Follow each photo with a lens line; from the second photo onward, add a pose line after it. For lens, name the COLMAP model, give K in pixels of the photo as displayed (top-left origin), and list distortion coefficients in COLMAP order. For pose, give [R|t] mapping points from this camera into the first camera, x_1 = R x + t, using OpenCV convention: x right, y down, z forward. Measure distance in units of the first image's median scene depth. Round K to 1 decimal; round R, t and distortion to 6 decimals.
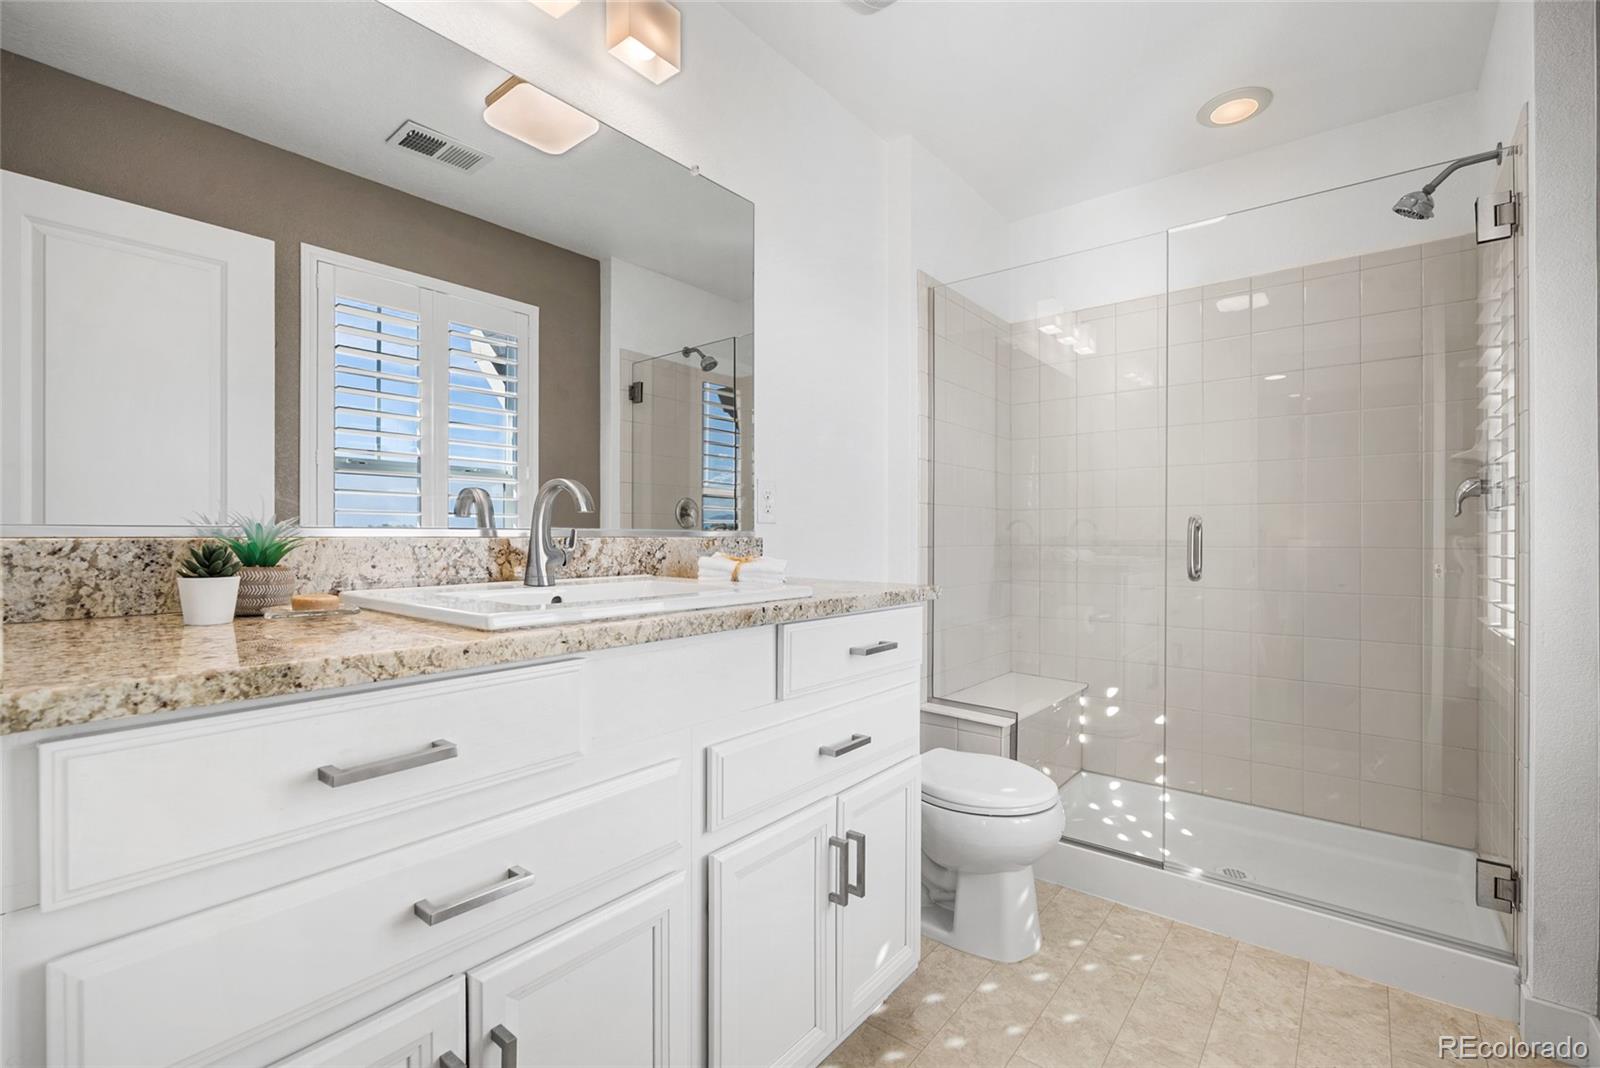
lens RADIAL K [[720.4, 0, 799.0], [0, 720.4, 524.3], [0, 0, 1]] dist [-0.003345, 0.000544]
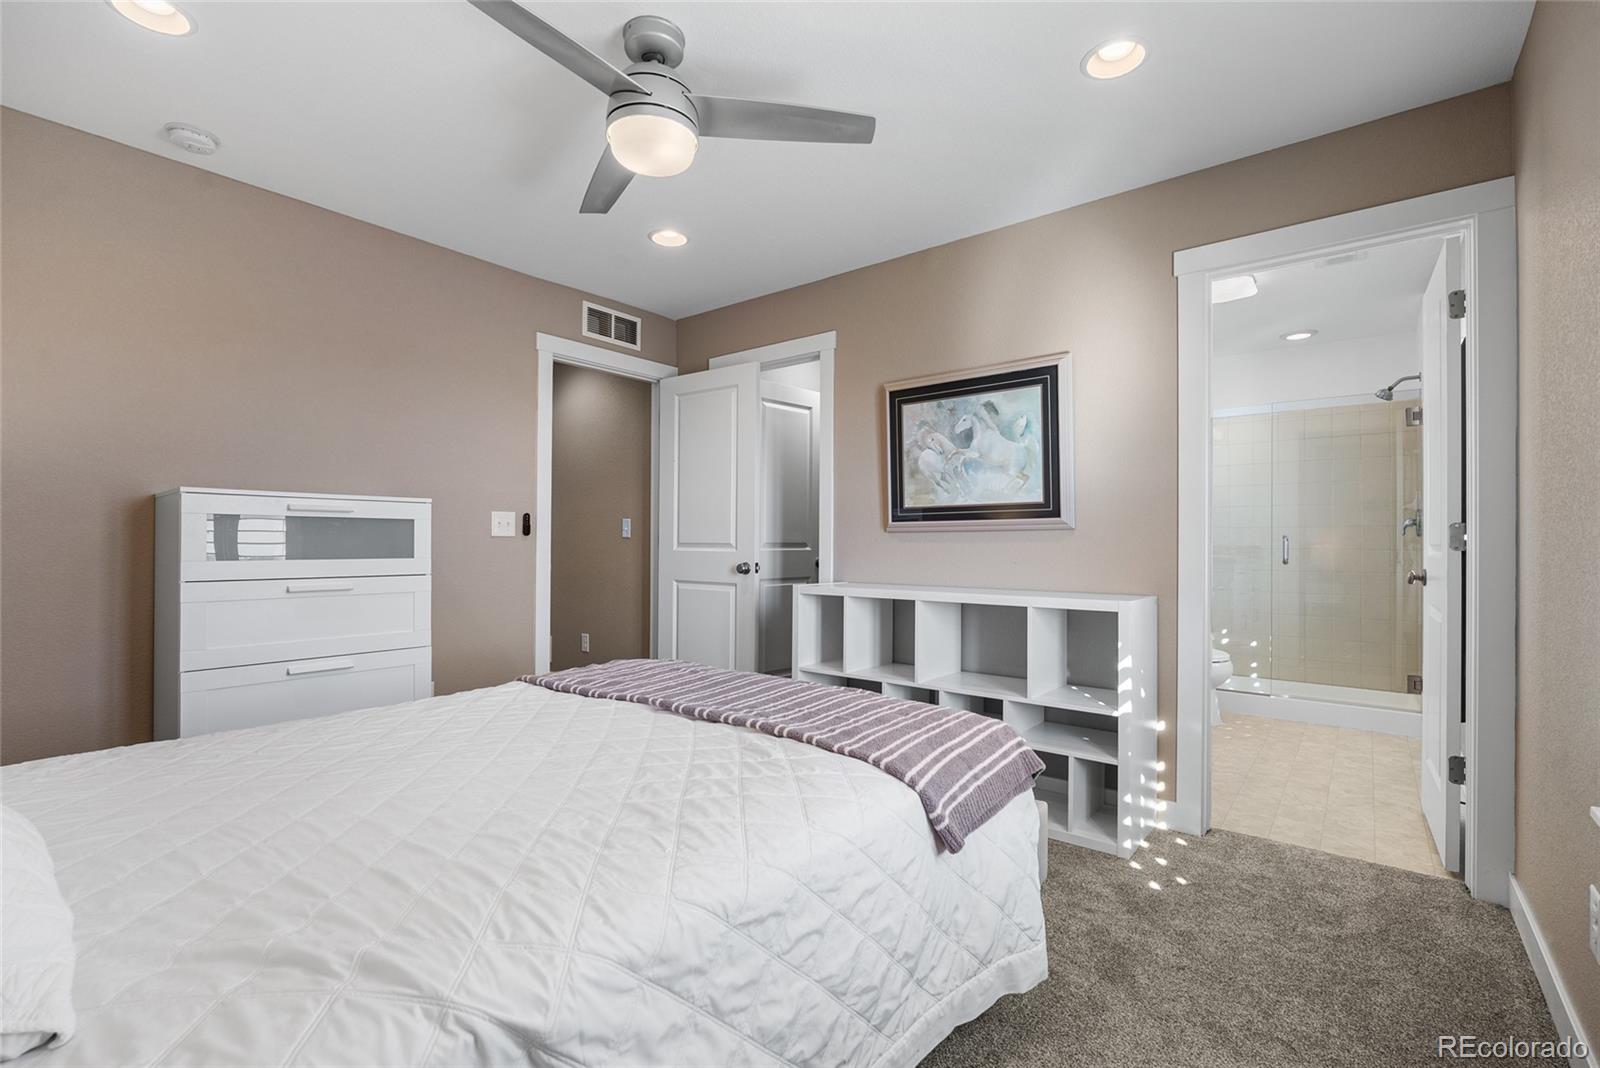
lens RADIAL K [[720.4, 0, 809.2], [0, 720.4, 541.8], [0, 0, 1]] dist [-0.003345, 0.000544]
pose [[0.999733, 0.003440, 0.022866, -0.867661], [-0.003349, 0.999986, -0.004038, 0.021660], [-0.022880, 0.003960, 0.999730, -1.054869]]
